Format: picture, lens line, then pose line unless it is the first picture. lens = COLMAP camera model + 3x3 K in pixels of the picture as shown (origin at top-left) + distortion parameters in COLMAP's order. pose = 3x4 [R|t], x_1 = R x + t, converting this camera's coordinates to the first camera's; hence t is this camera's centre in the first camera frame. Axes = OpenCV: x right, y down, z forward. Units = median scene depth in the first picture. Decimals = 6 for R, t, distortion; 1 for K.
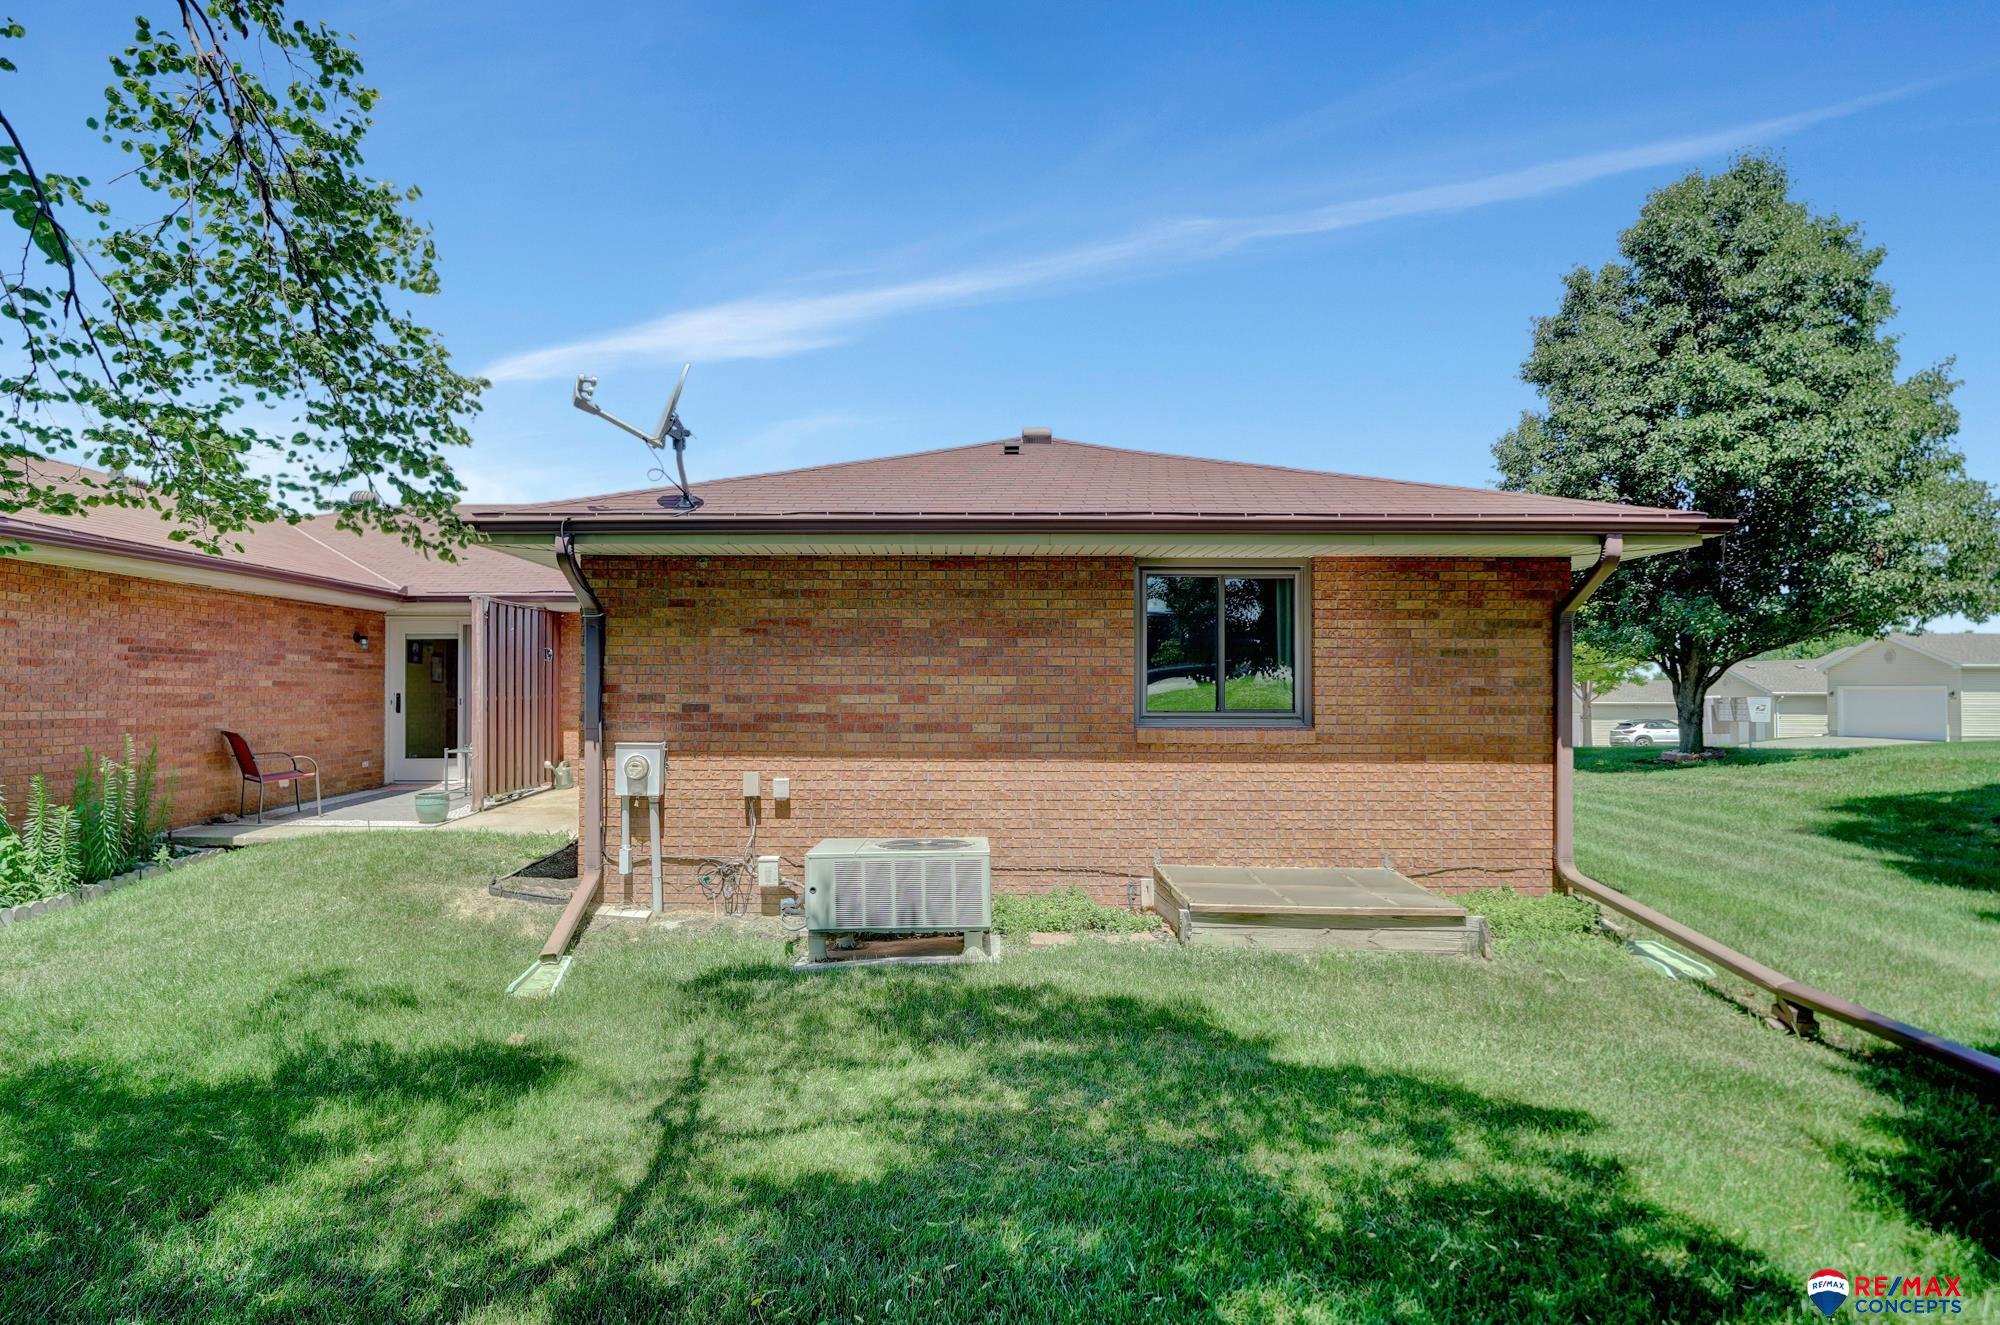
lens RADIAL K [[1024.8, 0, 998.4], [0, 1024.8, 665.8], [0, 0, 1]] dist [0.005099, 0.000374]
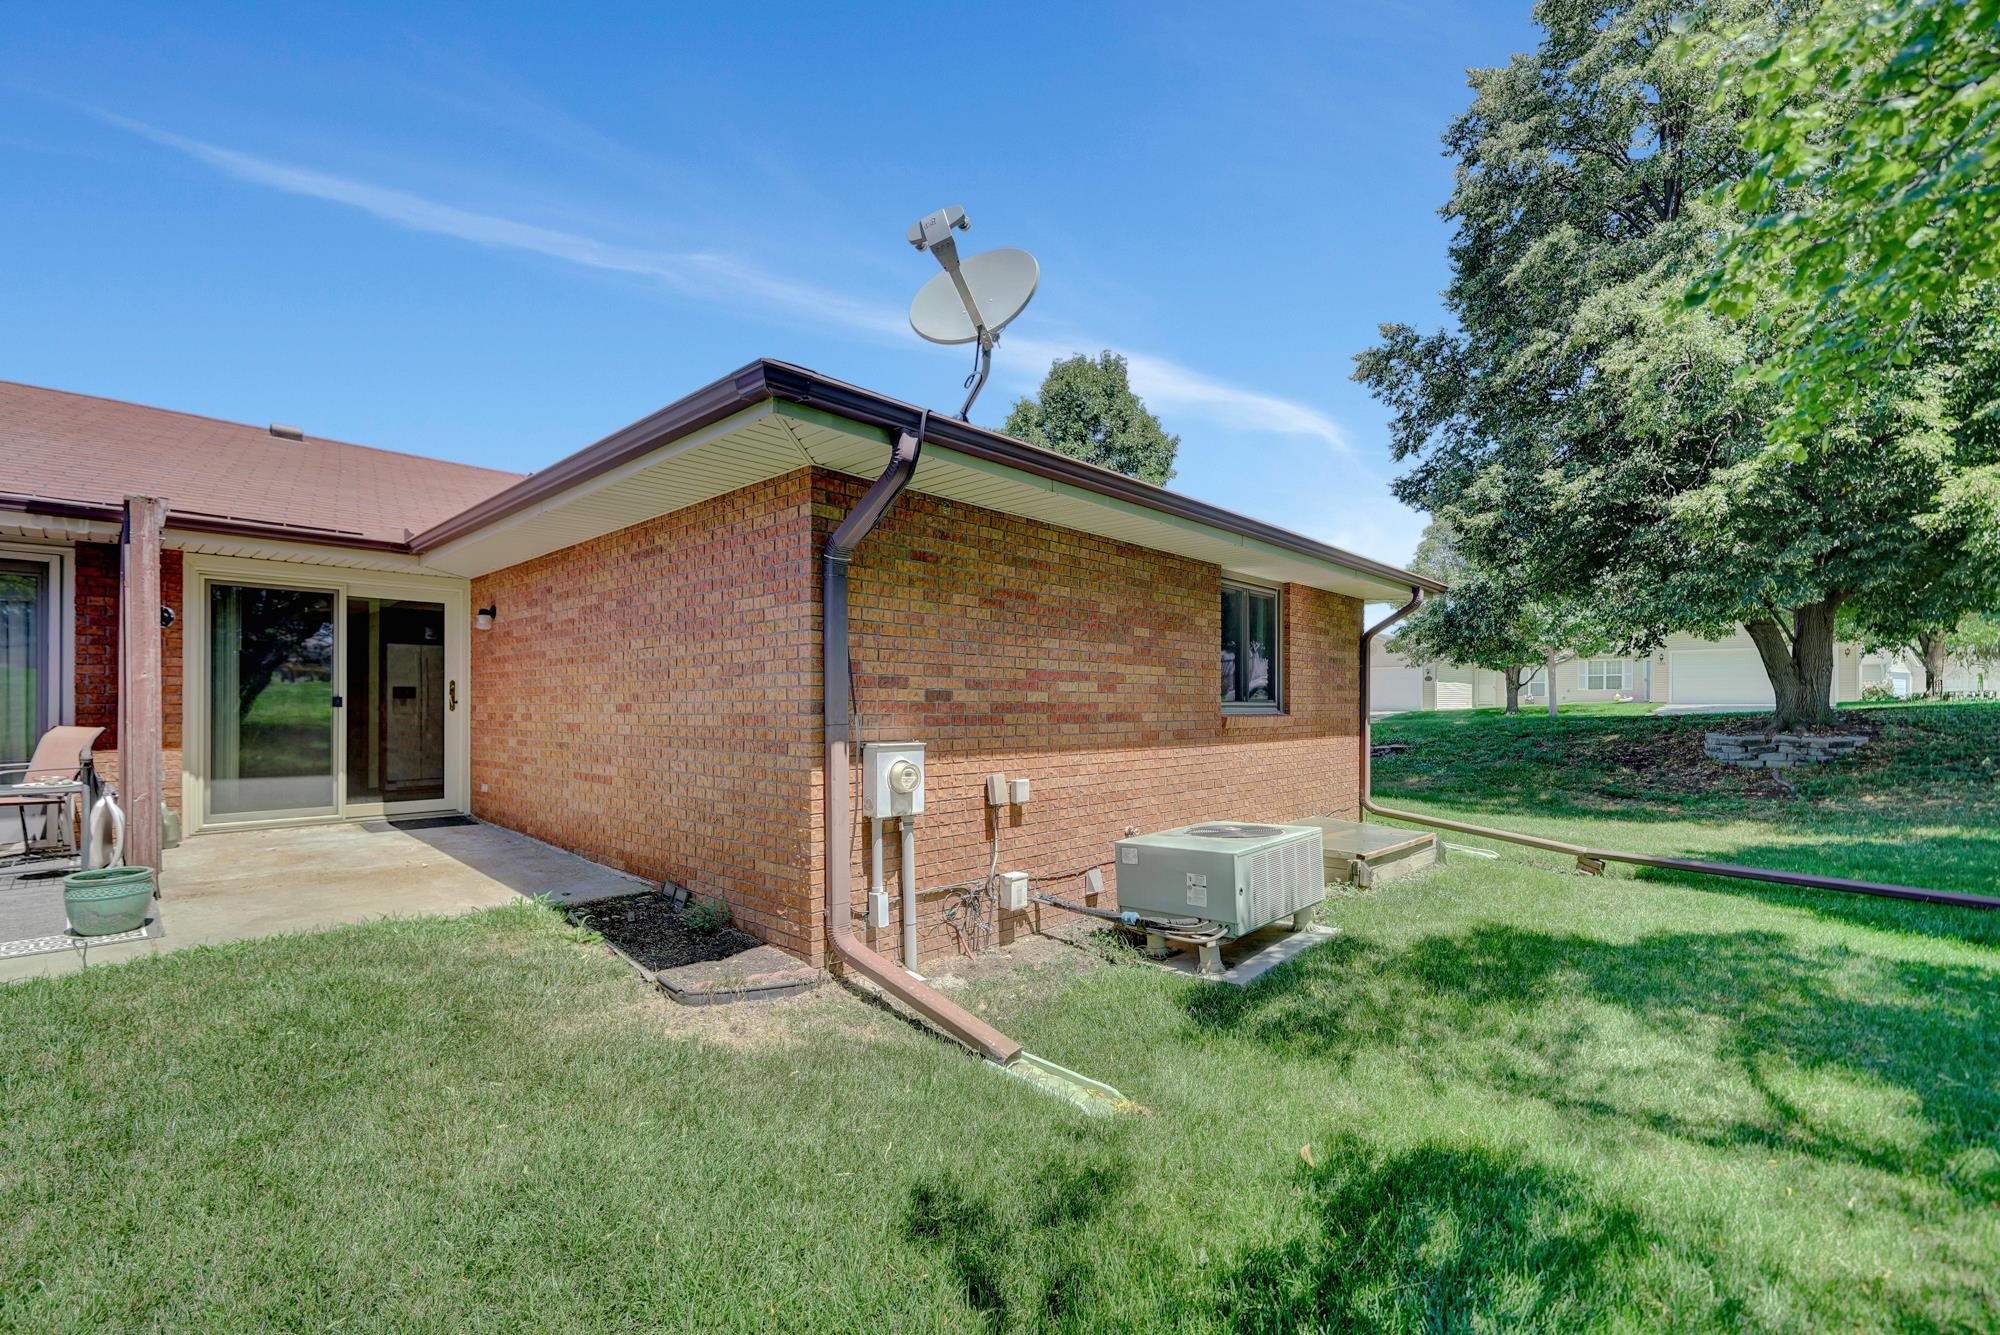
lens RADIAL K [[838.1, 0, 997.3], [0, 838.1, 687.4], [0, 0, 1]] dist [-0.000921, 0.000197]
pose [[0.686207, 0.013195, 0.727286, -0.723158], [-0.020980, 0.999779, 0.001656, 0.033093], [-0.727103, -0.016394, 0.686332, 0.536803]]
